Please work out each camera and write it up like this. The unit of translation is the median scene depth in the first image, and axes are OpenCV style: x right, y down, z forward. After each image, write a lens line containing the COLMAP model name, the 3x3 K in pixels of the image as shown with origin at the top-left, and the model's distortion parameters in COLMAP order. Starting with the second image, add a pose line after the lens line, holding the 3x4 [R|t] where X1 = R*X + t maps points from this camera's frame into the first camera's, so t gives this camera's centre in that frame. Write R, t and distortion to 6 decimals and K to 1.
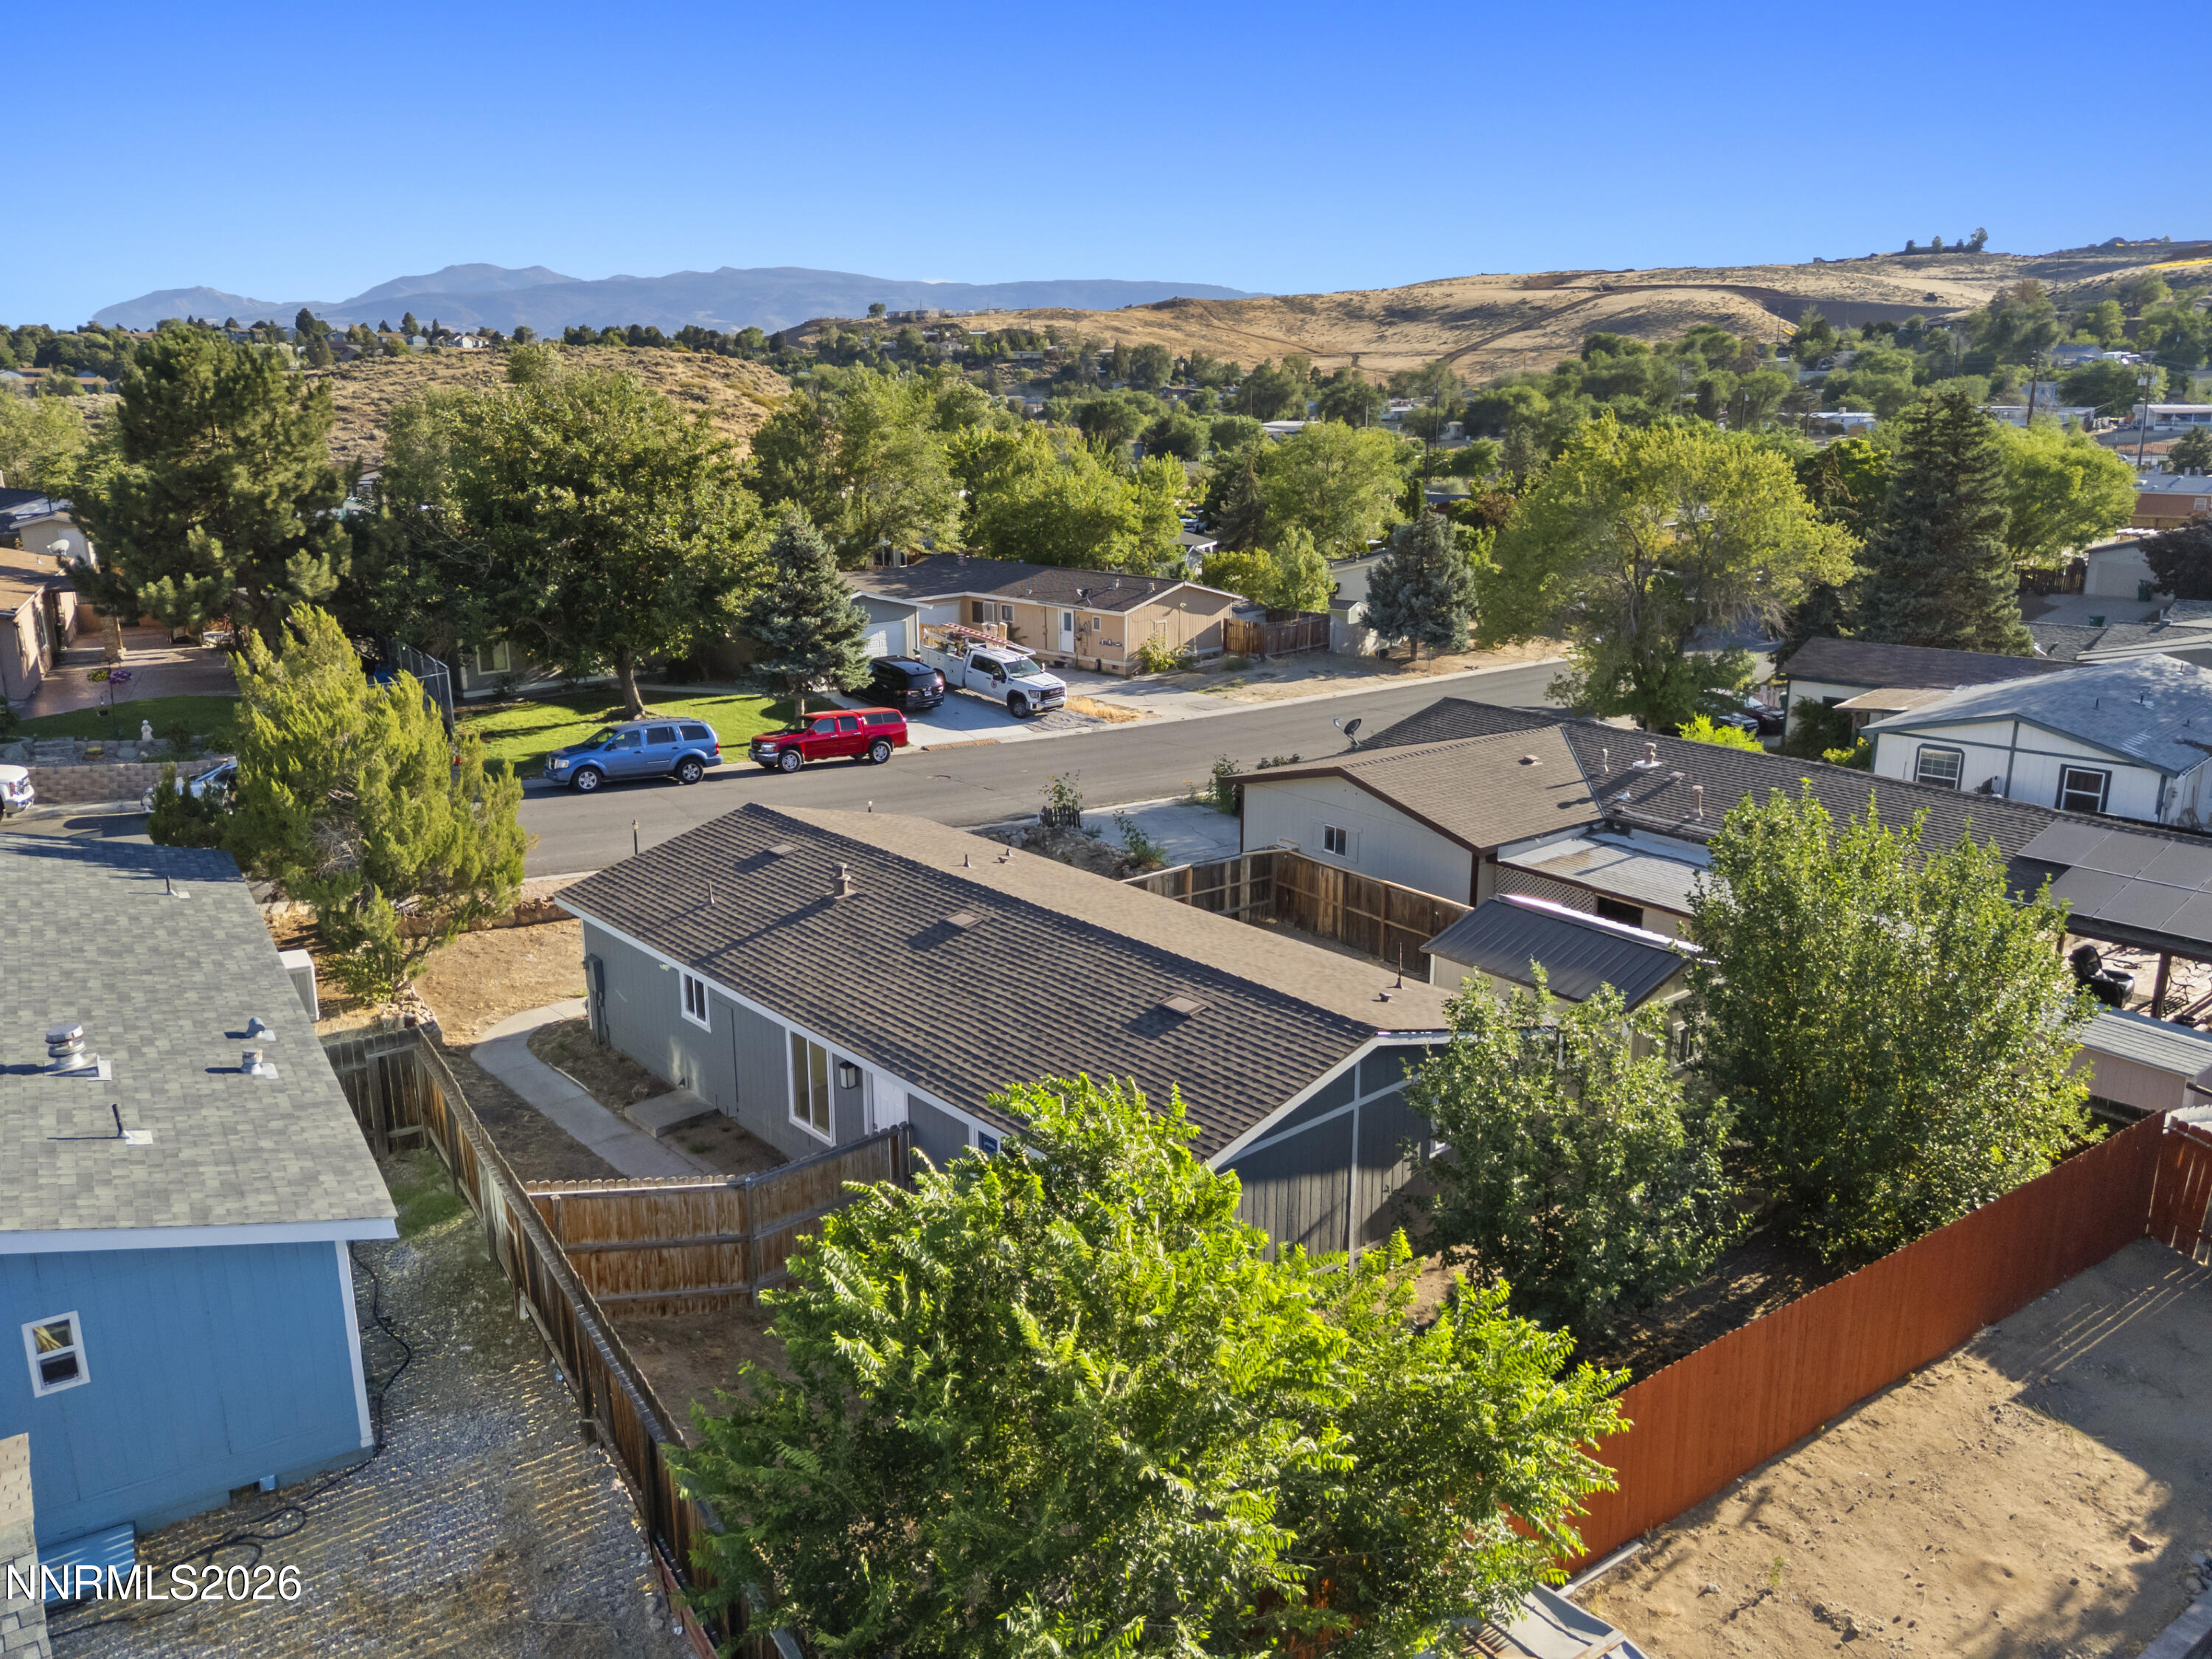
lens RADIAL K [[1623.3, 0, 1112.2], [0, 1623.3, 824.4], [0, 0, 1]] dist [0.069579, -0.070475]
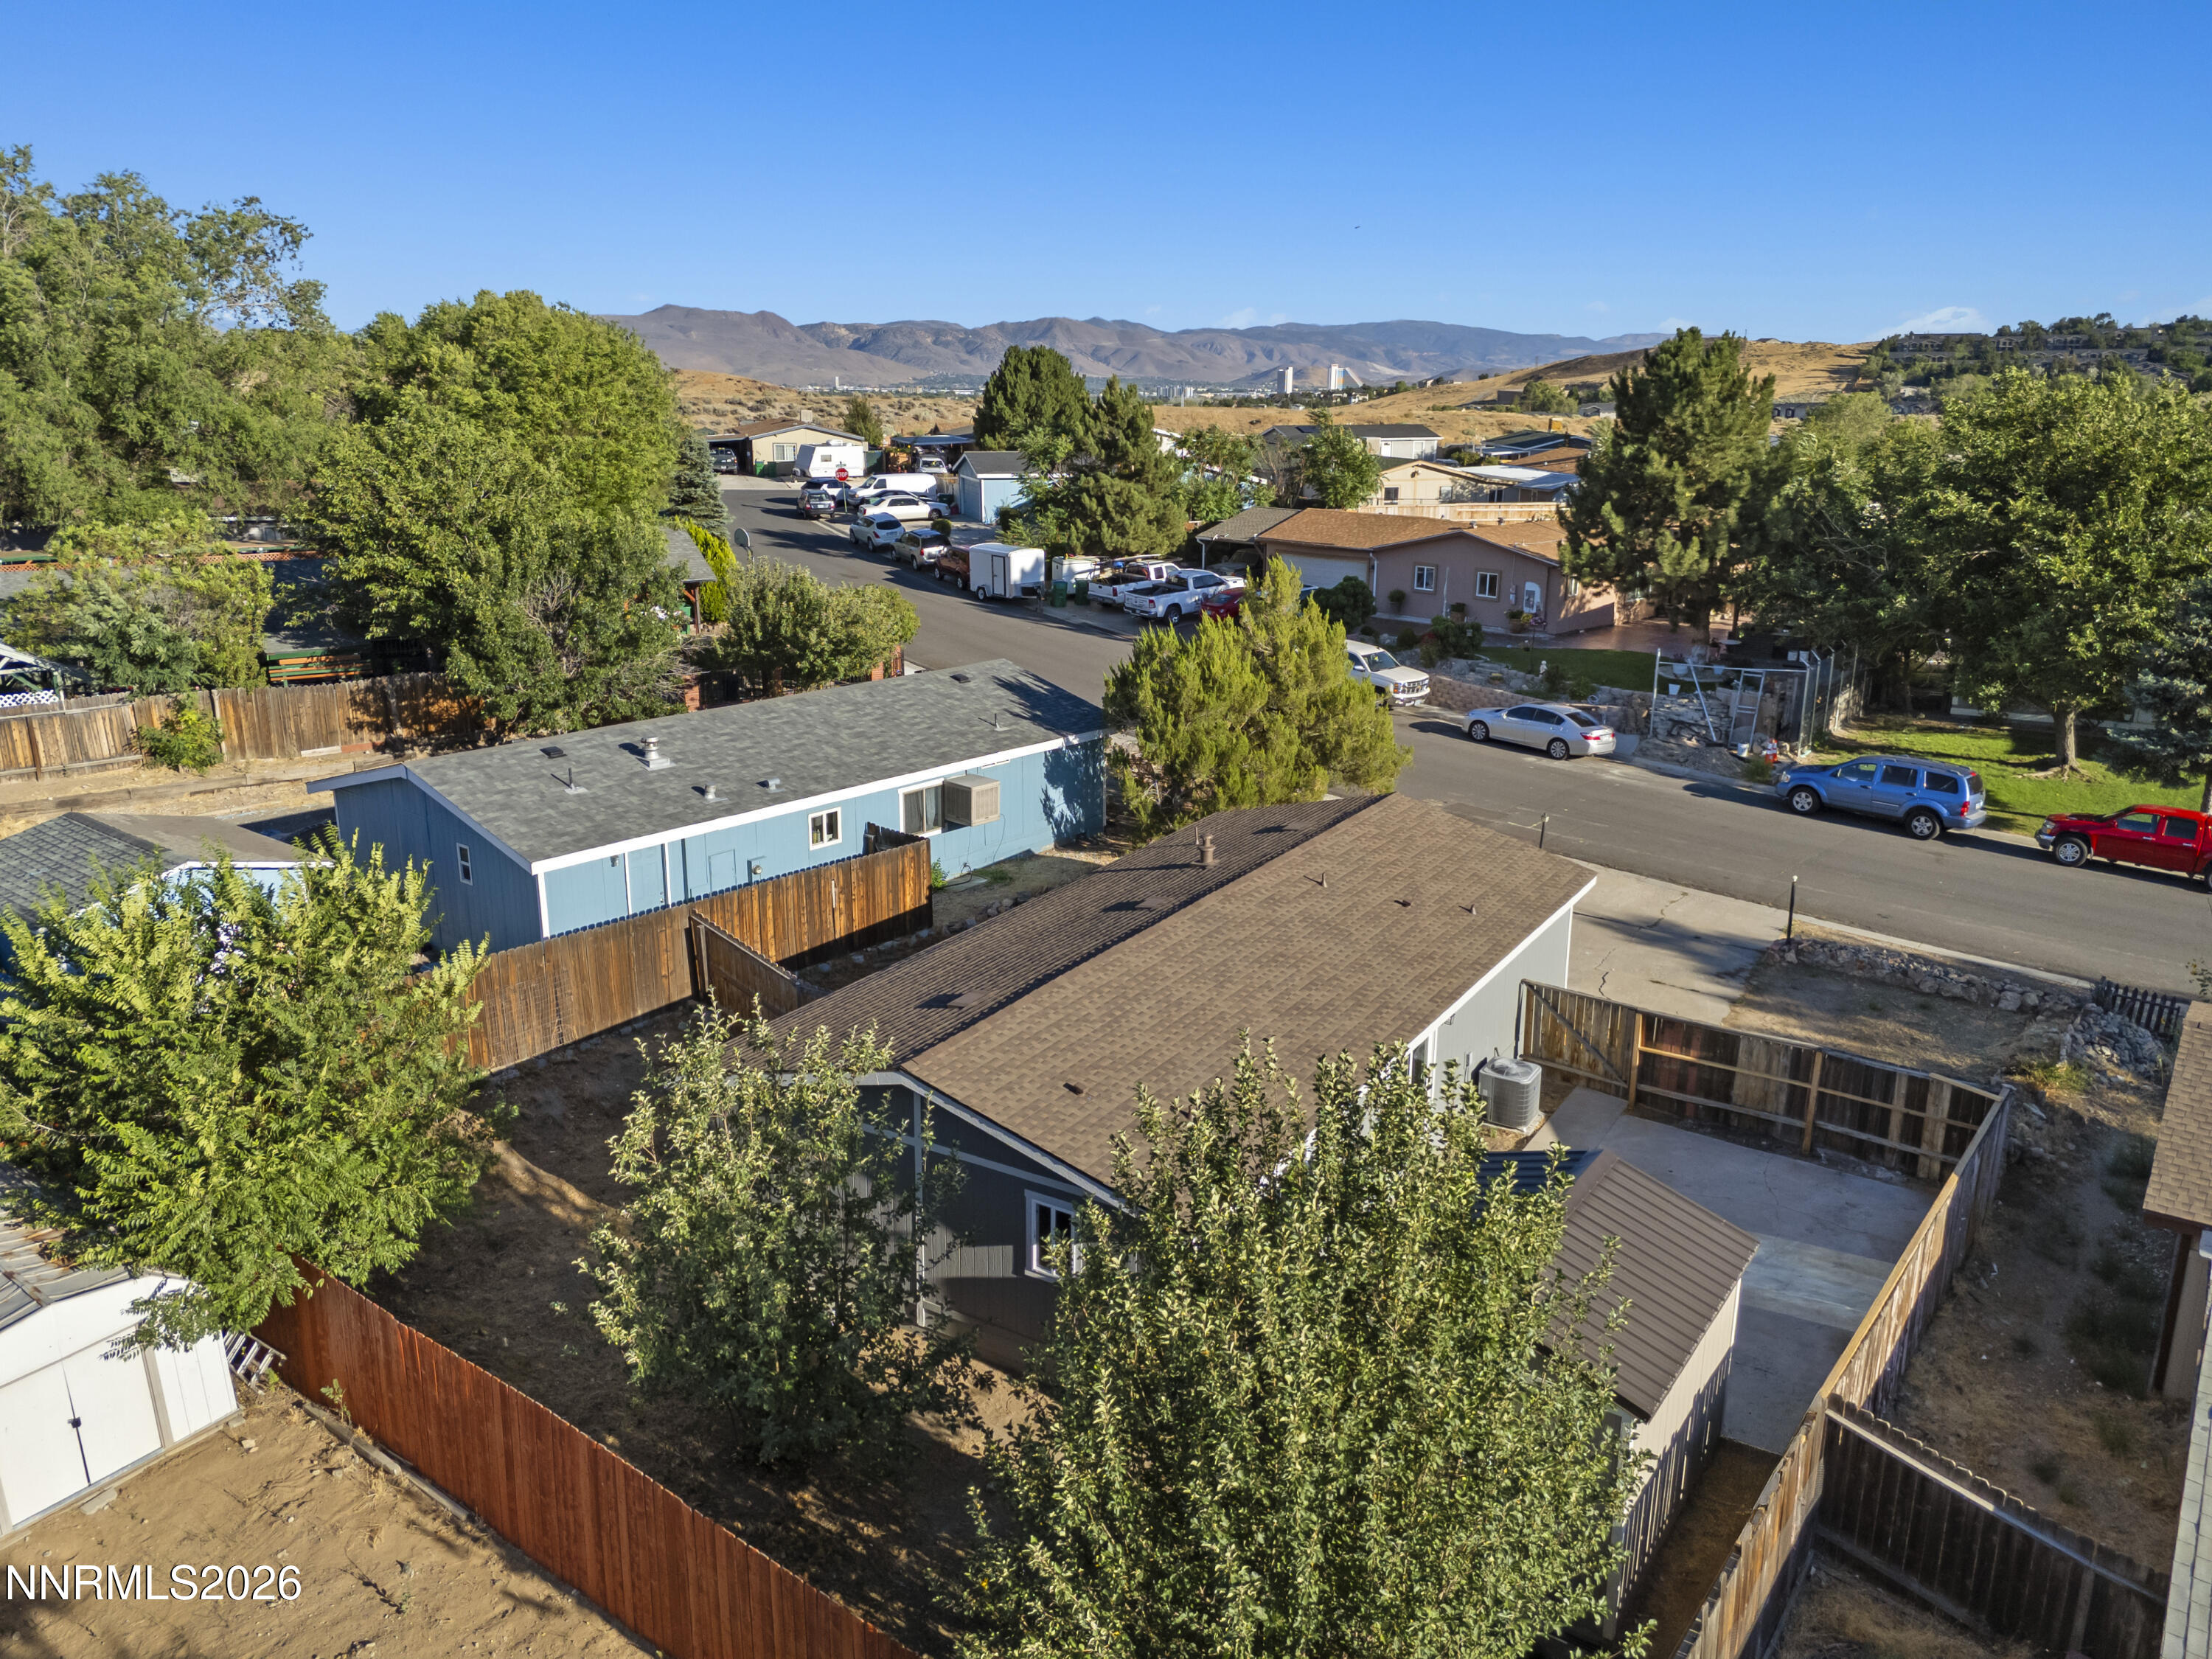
lens RADIAL K [[1623.3, 0, 1112.2], [0, 1623.3, 824.4], [0, 0, 1]] dist [0.069579, -0.070475]
pose [[0.289163, 0.257229, -0.922073, 0.246809], [-0.252253, 0.949653, 0.185817, -0.050957], [0.923446, 0.178865, 0.339491, 0.182883]]
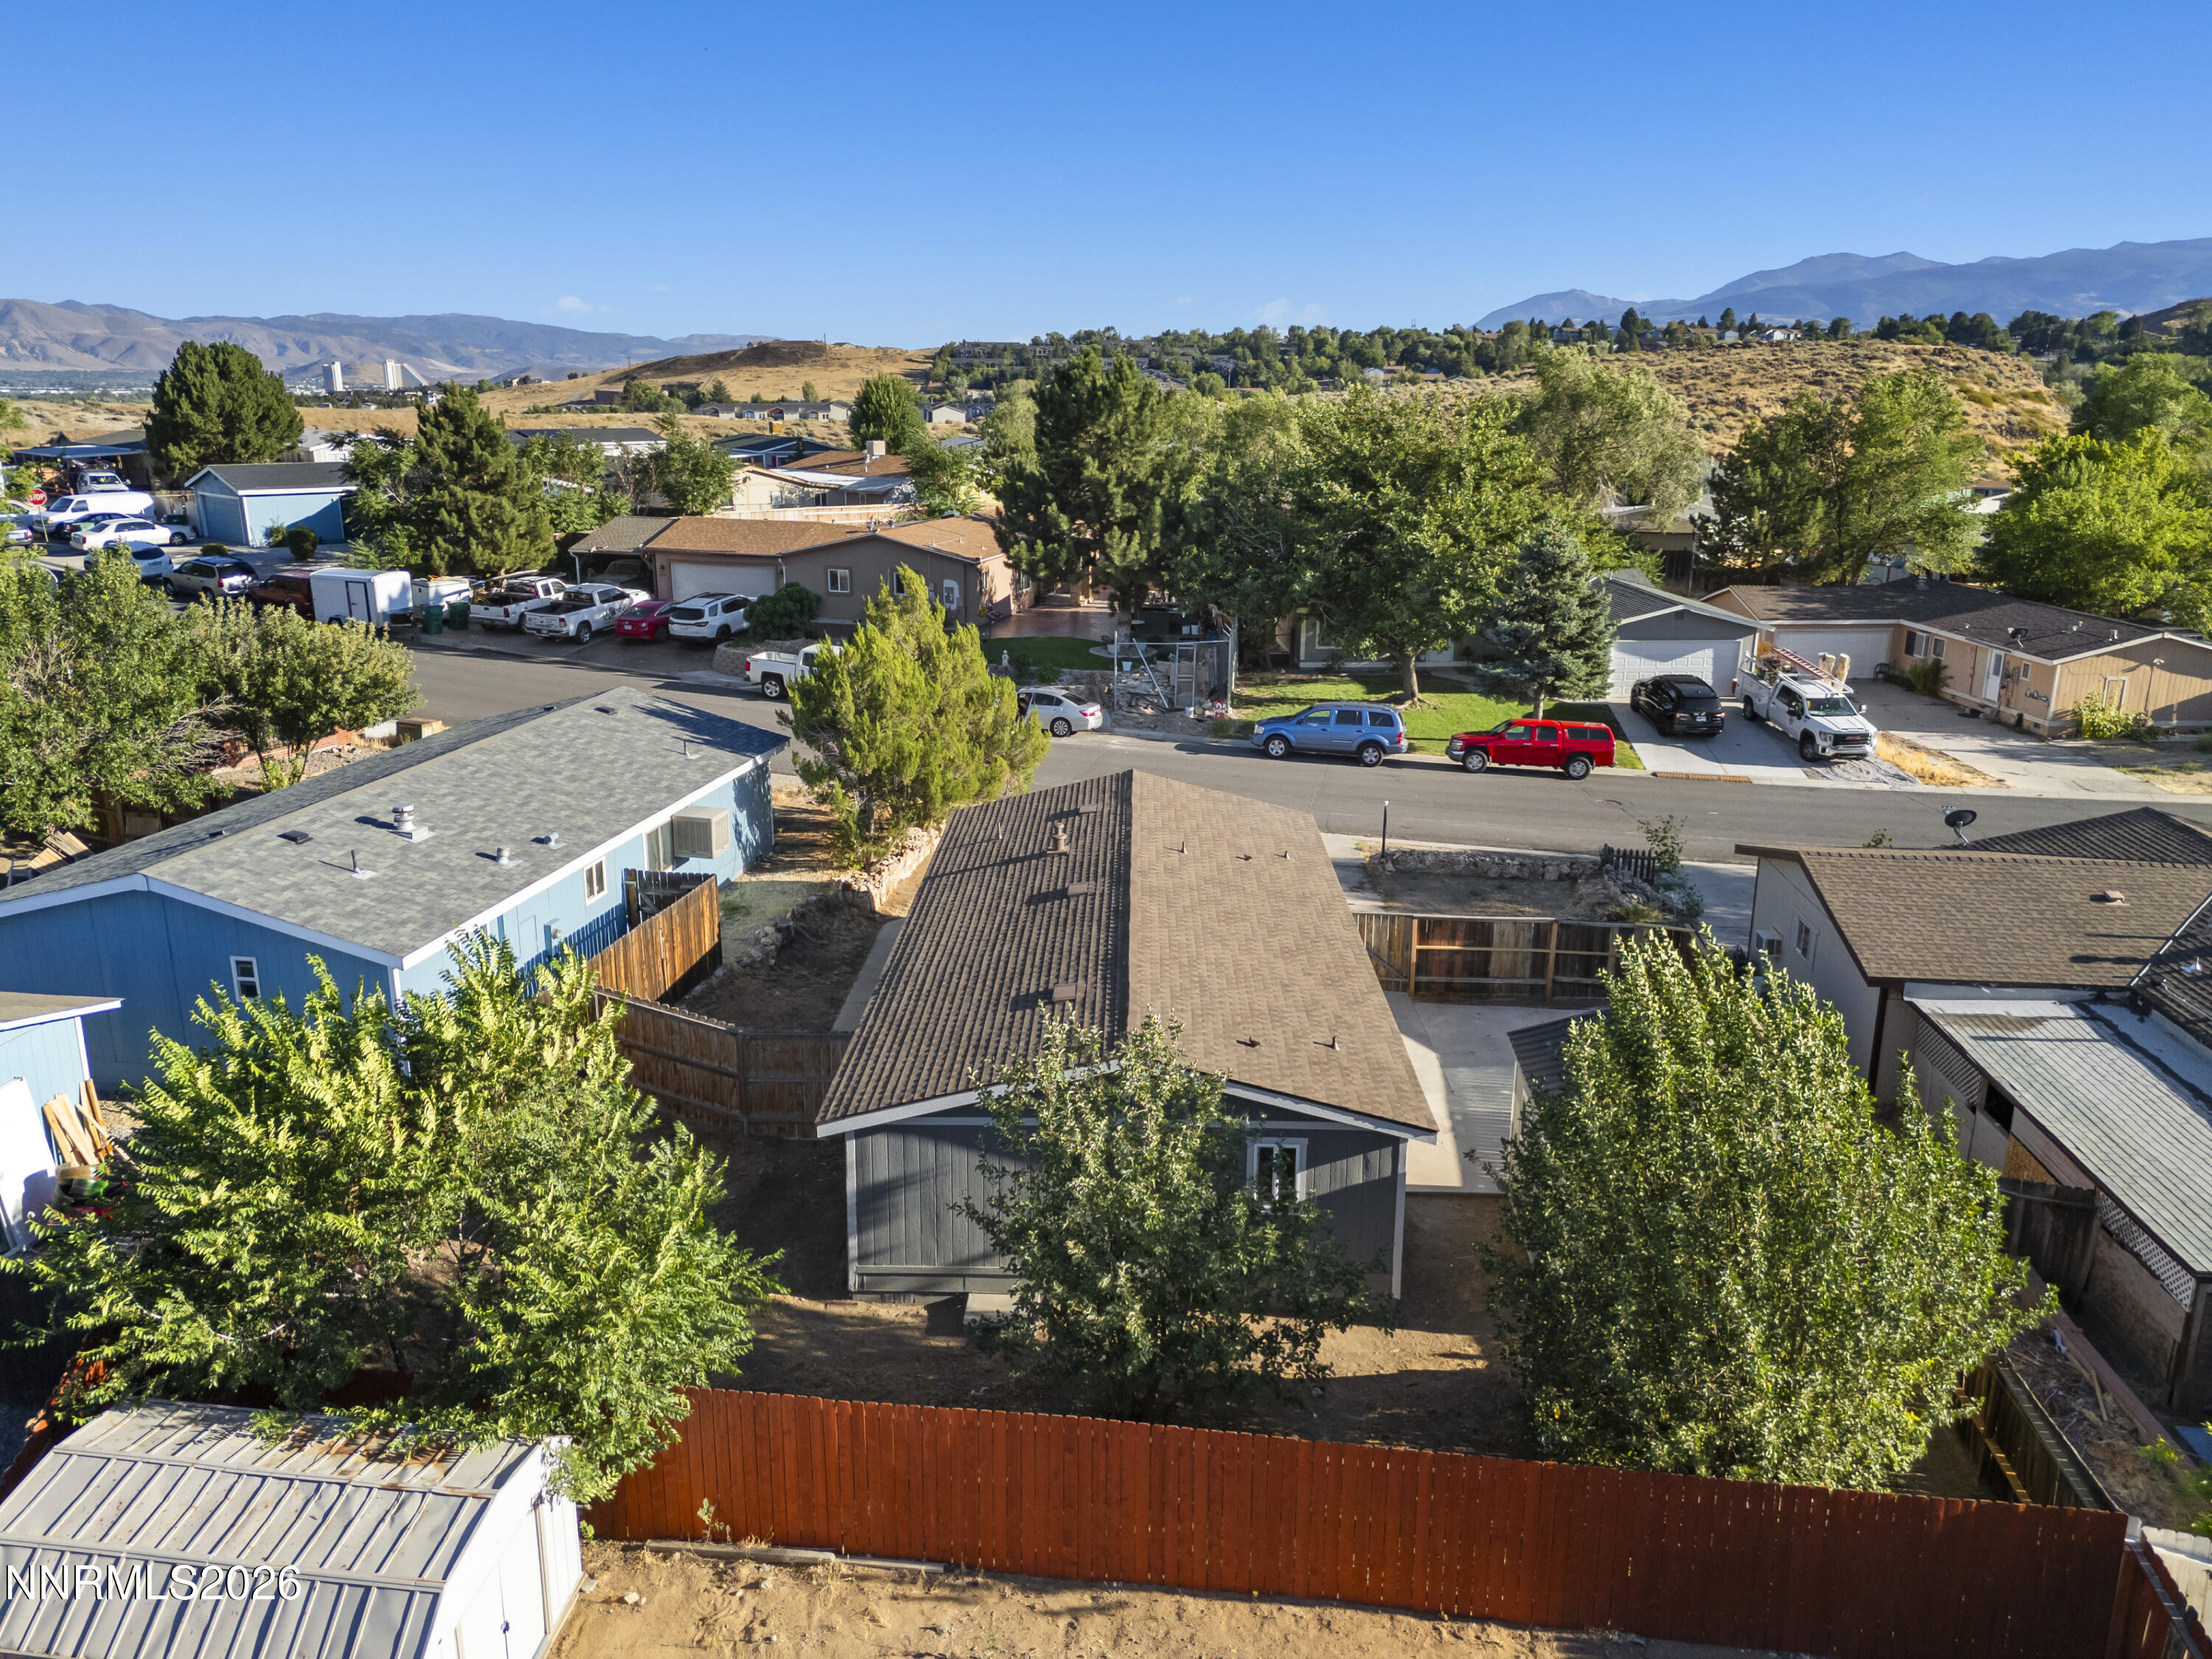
lens RADIAL K [[1623.3, 0, 1112.2], [0, 1623.3, 824.4], [0, 0, 1]] dist [0.069579, -0.070475]
pose [[0.735570, 0.183746, -0.652054, 0.187248], [-0.181239, 0.980805, 0.071934, -0.019747], [0.652755, 0.065265, 0.754752, 0.053573]]
